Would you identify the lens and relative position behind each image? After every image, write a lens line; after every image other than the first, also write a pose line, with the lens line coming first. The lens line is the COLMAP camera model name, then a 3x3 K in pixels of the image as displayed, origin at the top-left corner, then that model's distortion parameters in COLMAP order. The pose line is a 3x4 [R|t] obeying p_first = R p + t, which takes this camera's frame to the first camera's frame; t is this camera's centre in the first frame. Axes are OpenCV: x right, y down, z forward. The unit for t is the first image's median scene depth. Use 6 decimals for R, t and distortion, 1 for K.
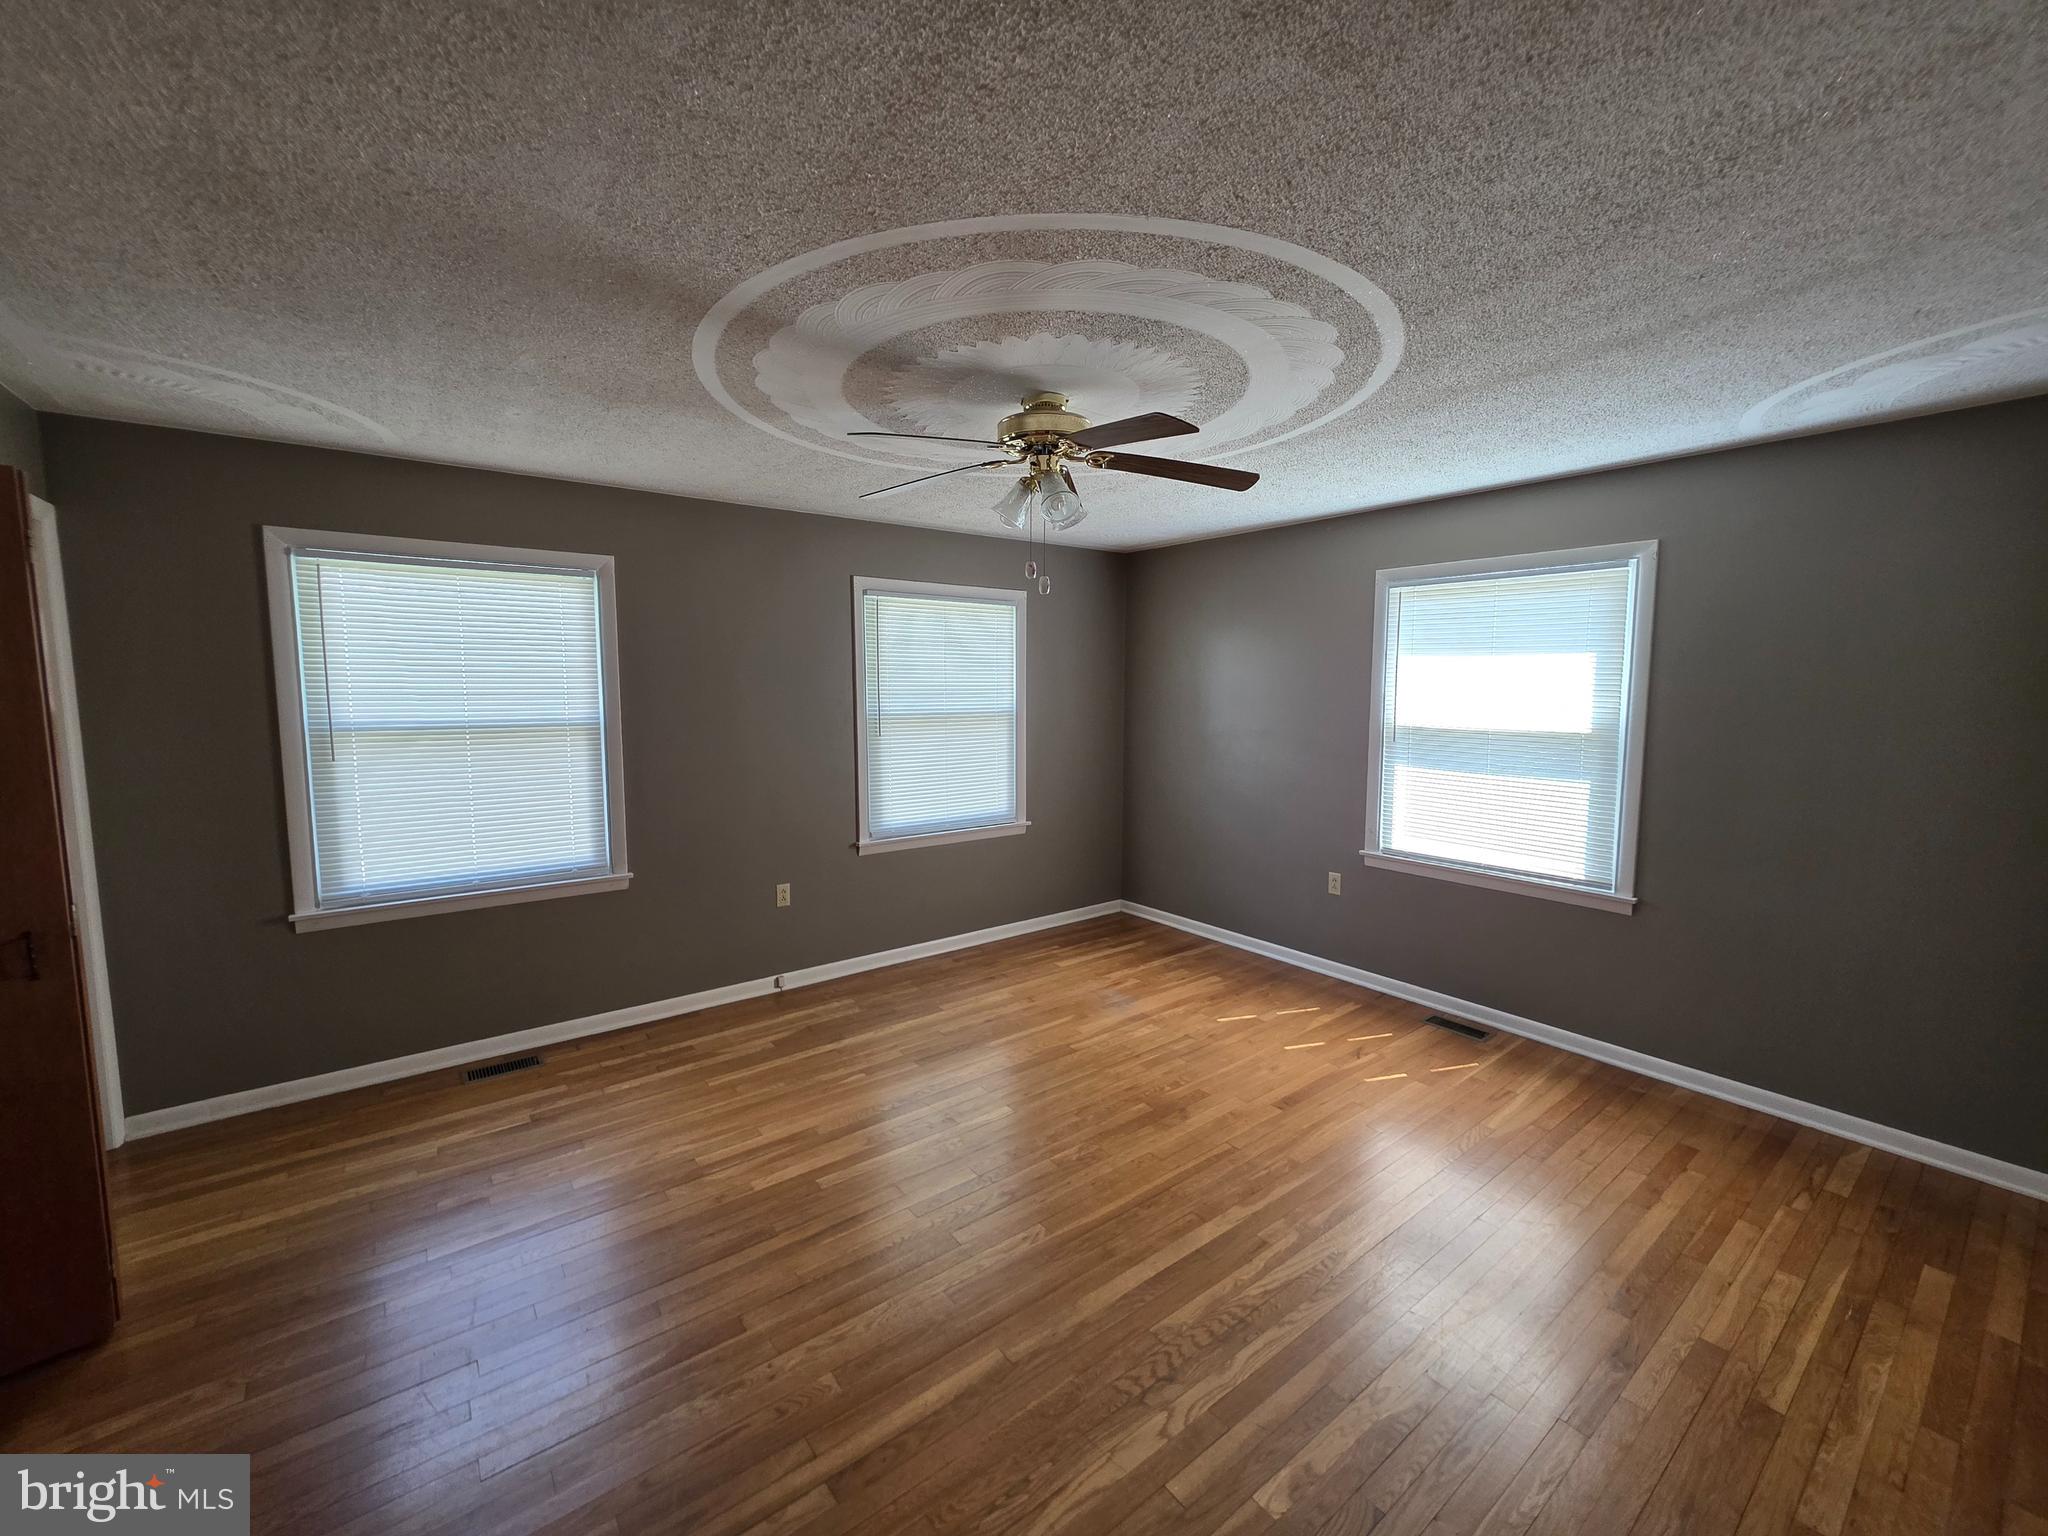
lens RADIAL K [[821.3, 0, 1007.4], [0, 821.3, 759.6], [0, 0, 1]] dist [0.000450, 0.000421]
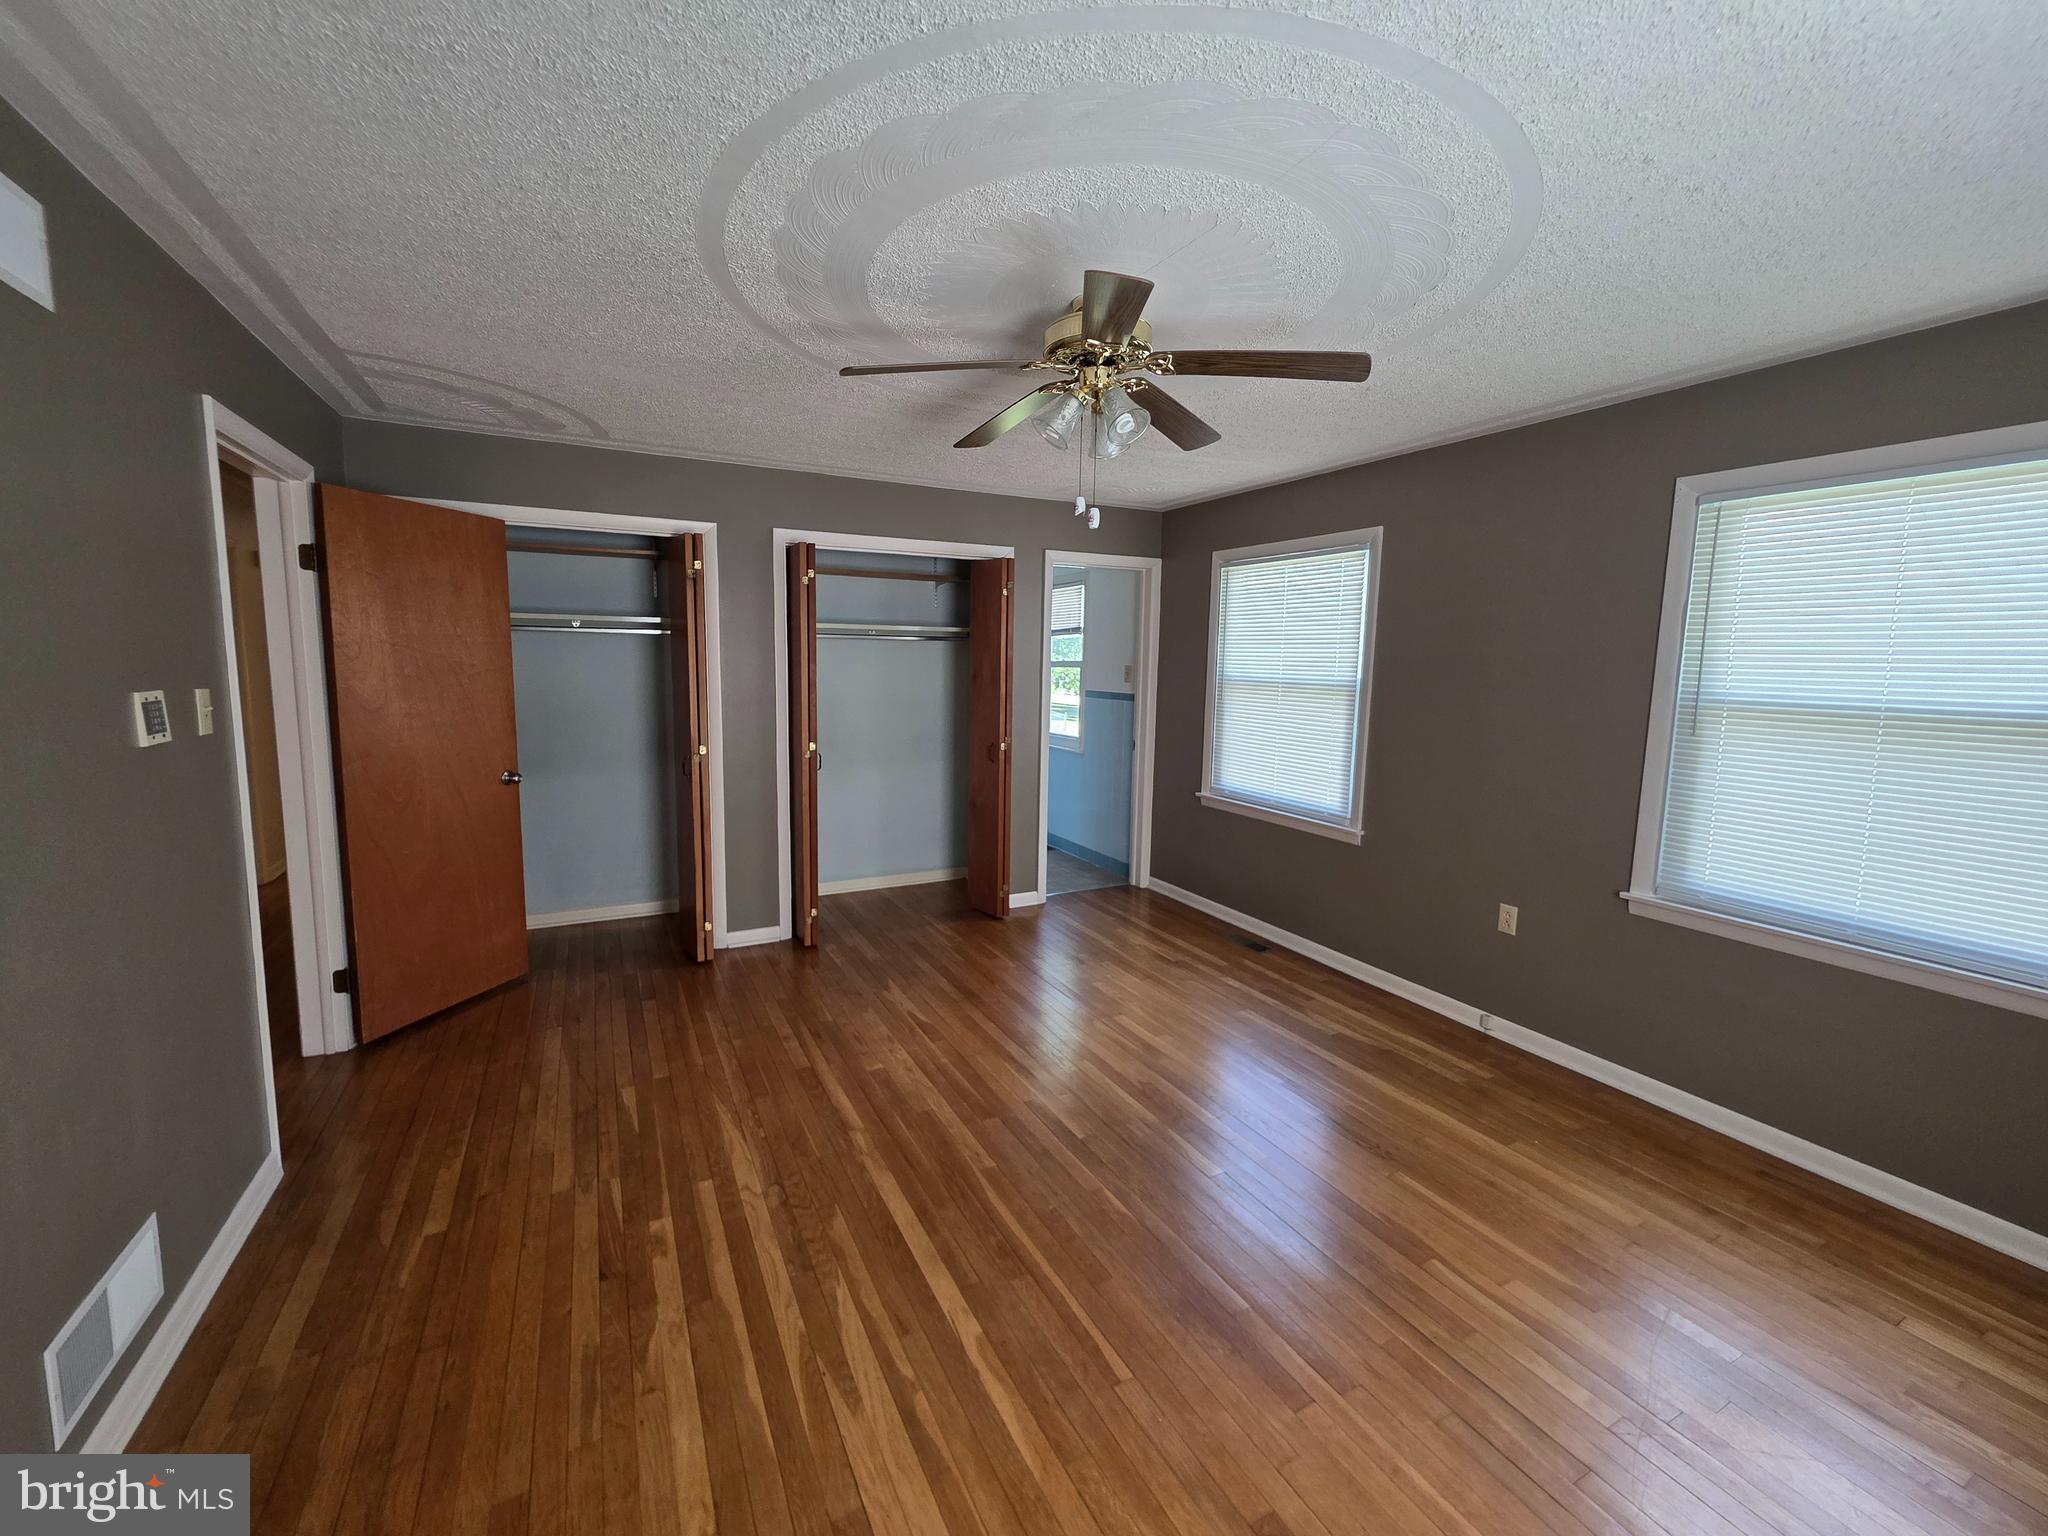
lens RADIAL K [[819.5, 0, 1016.0], [0, 819.5, 758.1], [0, 0, 1]] dist [0.002634, -0.000631]
pose [[-0.164455, 0.116296, -0.979505, 0.696516], [-0.111305, 0.984495, 0.135576, -0.051076], [0.980085, 0.131320, -0.148961, 0.797022]]
